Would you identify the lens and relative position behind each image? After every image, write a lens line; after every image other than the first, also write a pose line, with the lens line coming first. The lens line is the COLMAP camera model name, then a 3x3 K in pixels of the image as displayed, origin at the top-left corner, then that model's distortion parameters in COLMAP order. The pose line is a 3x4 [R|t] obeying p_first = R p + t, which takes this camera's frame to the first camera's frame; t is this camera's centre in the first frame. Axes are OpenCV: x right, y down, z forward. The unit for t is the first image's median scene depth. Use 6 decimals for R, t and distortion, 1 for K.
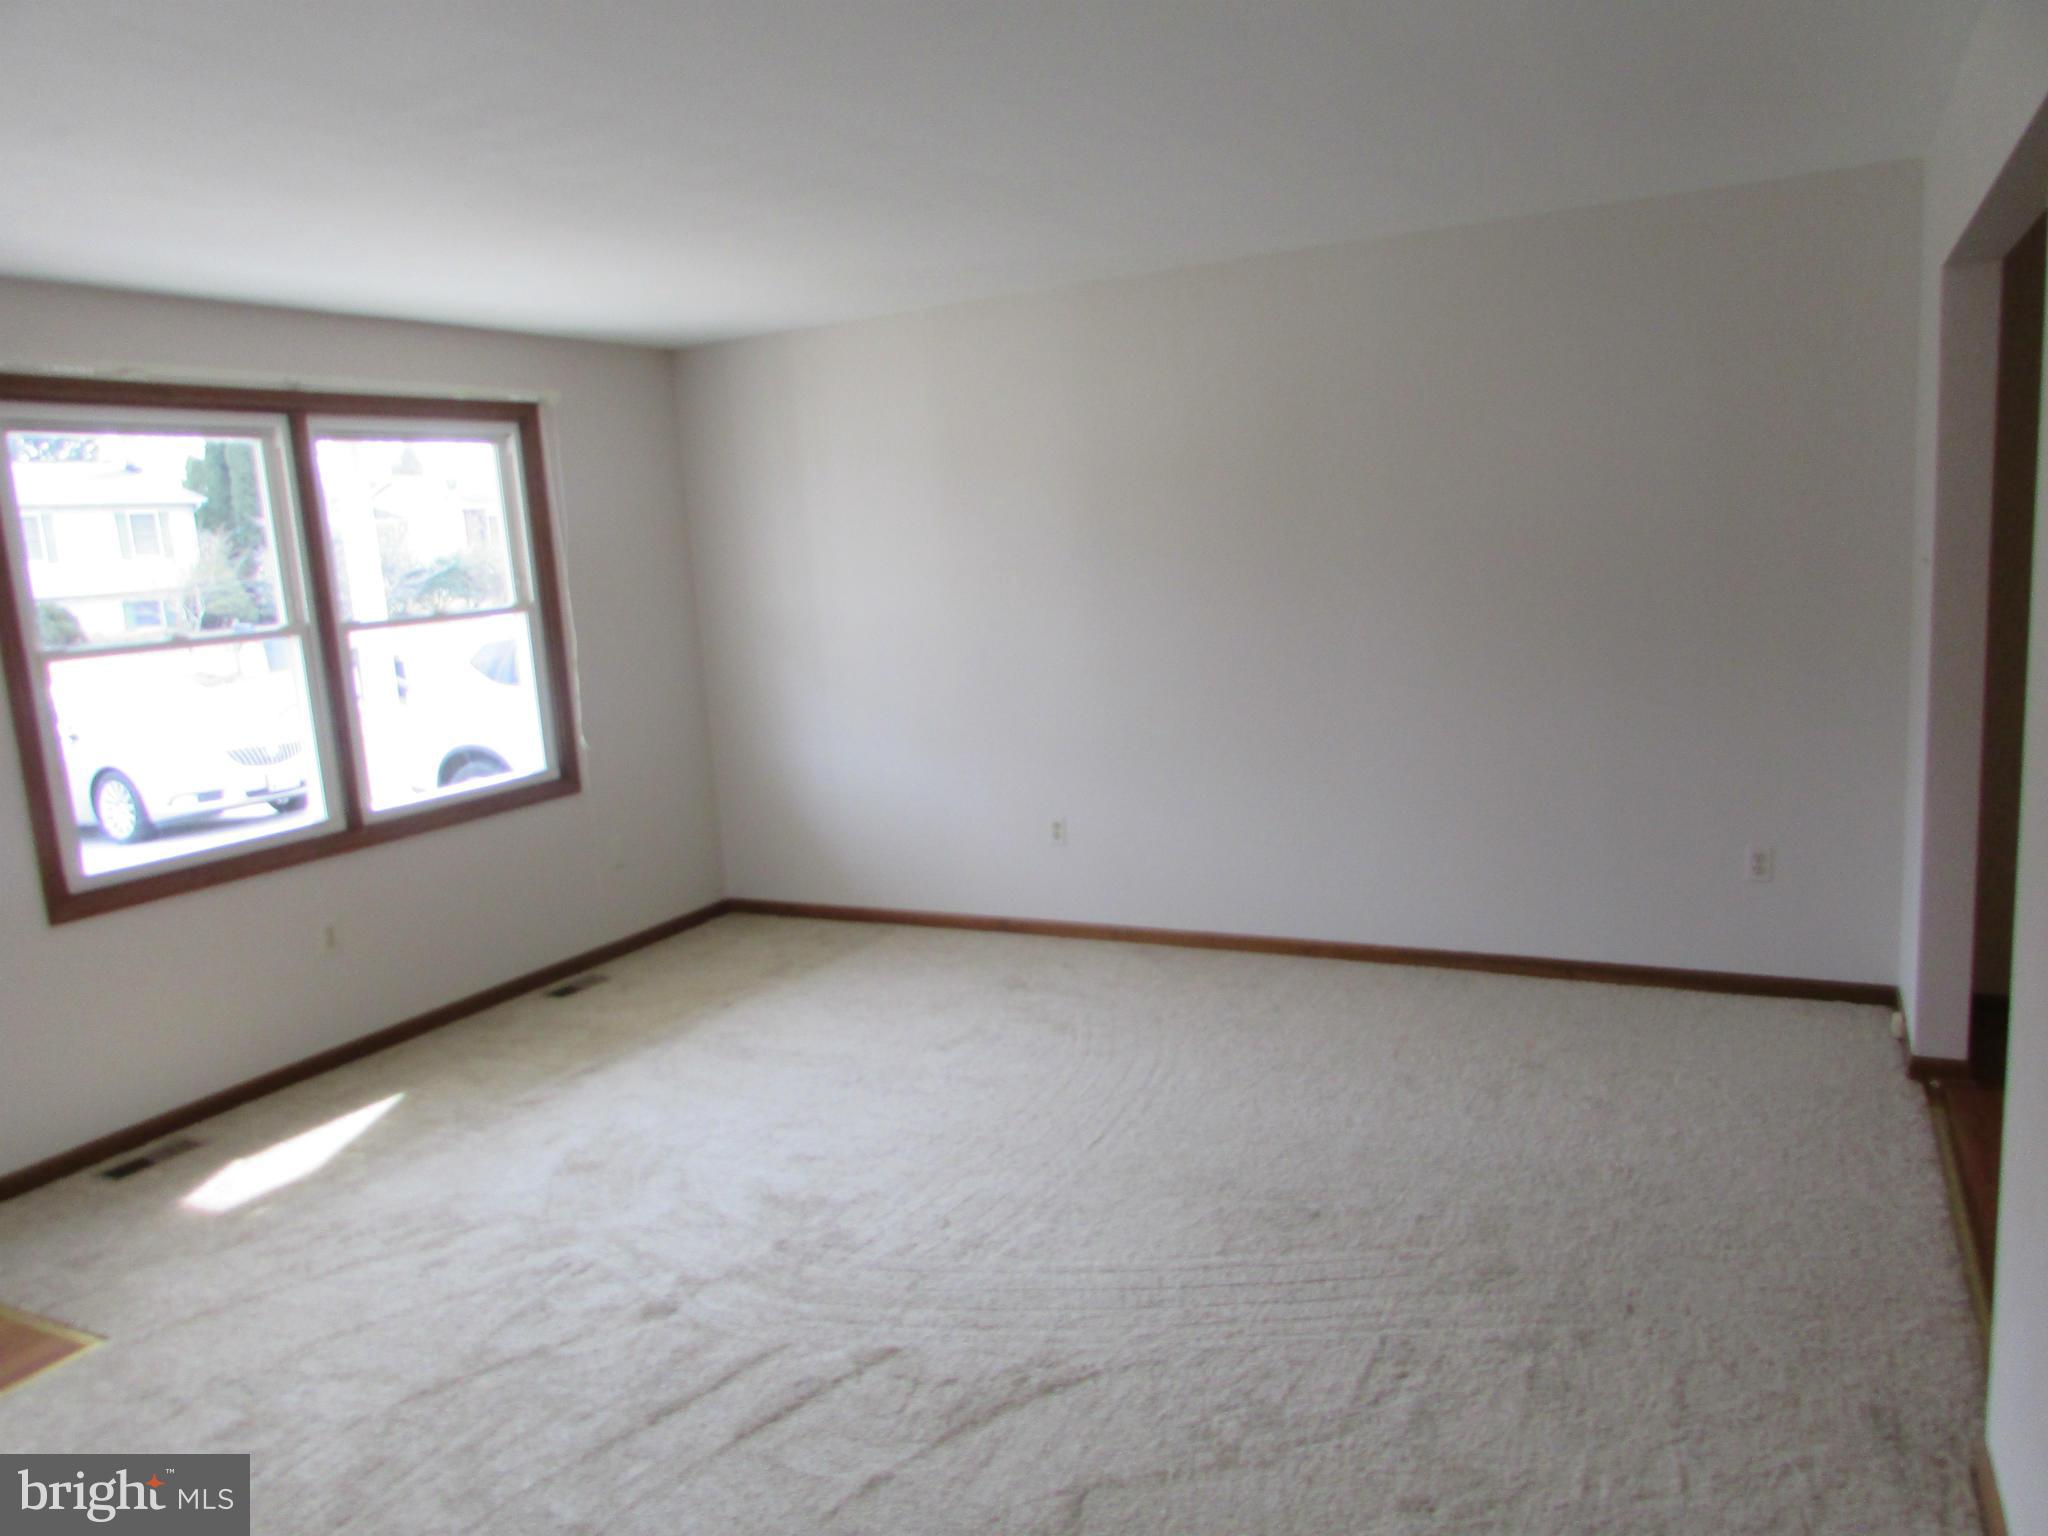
lens RADIAL K [[1461.0, 0, 1024.0], [0, 1461.0, 768.0], [0, 0, 1]] dist [-0.019237, 0.002382]
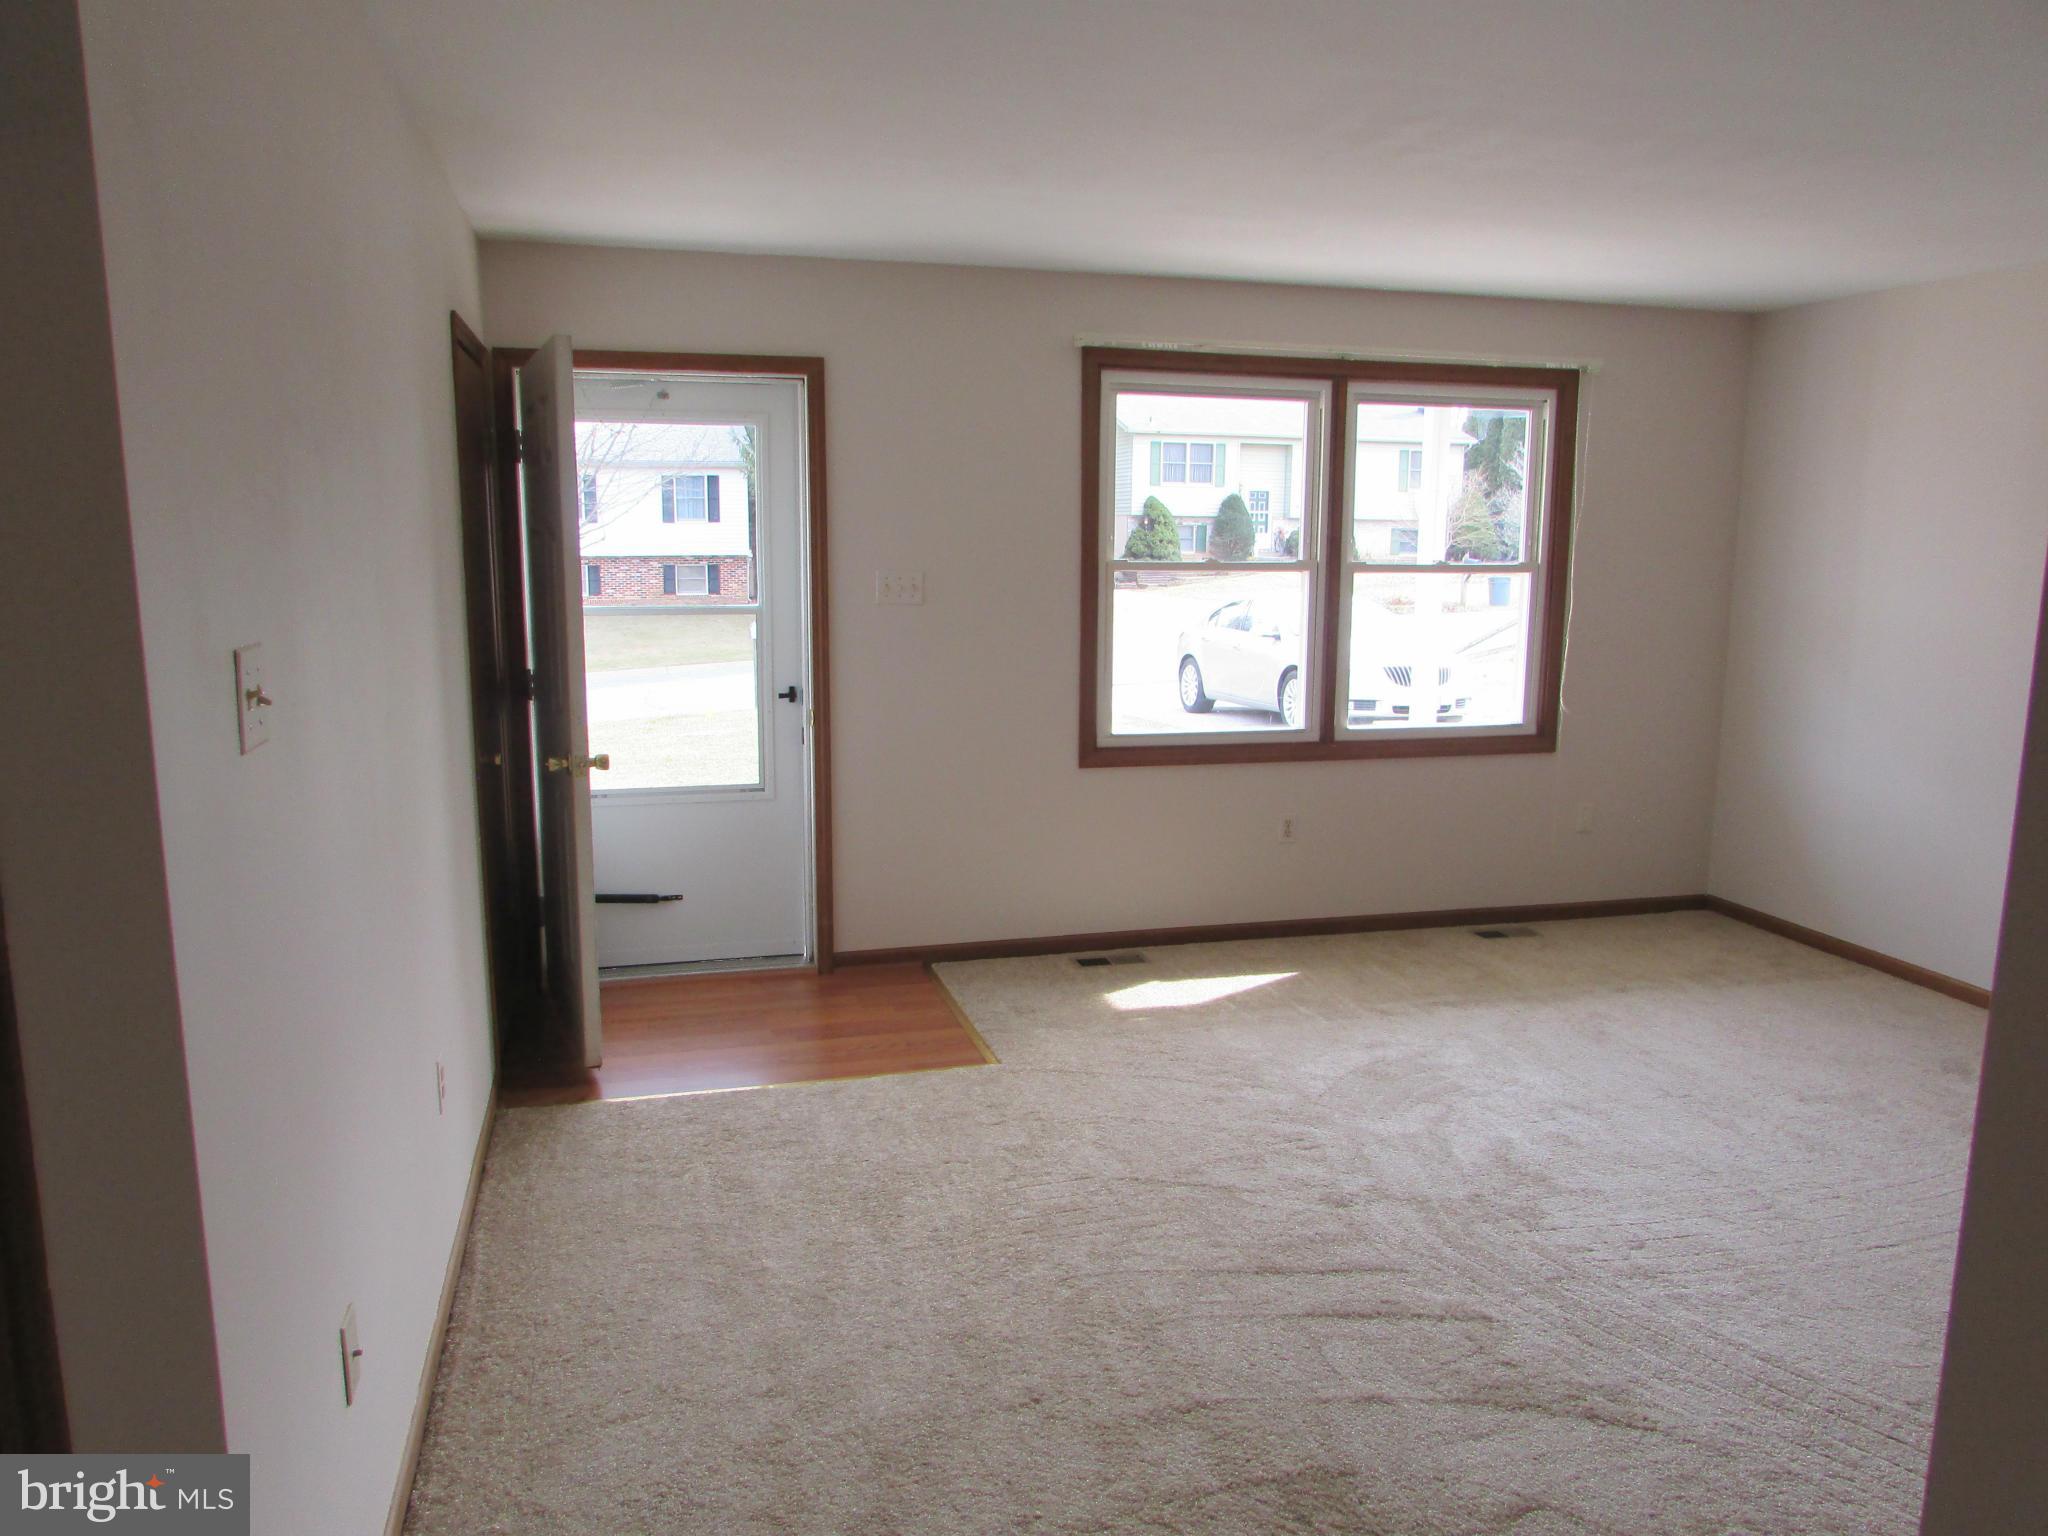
lens RADIAL K [[1461.0, 0, 1024.0], [0, 1461.0, 768.0], [0, 0, 1]] dist [-0.019237, 0.002382]
pose [[0.690537, 0.197095, -0.695925, 0.238084], [-0.174143, 0.979158, 0.104515, -0.022630], [0.702020, 0.049019, 0.710468, 0.016033]]
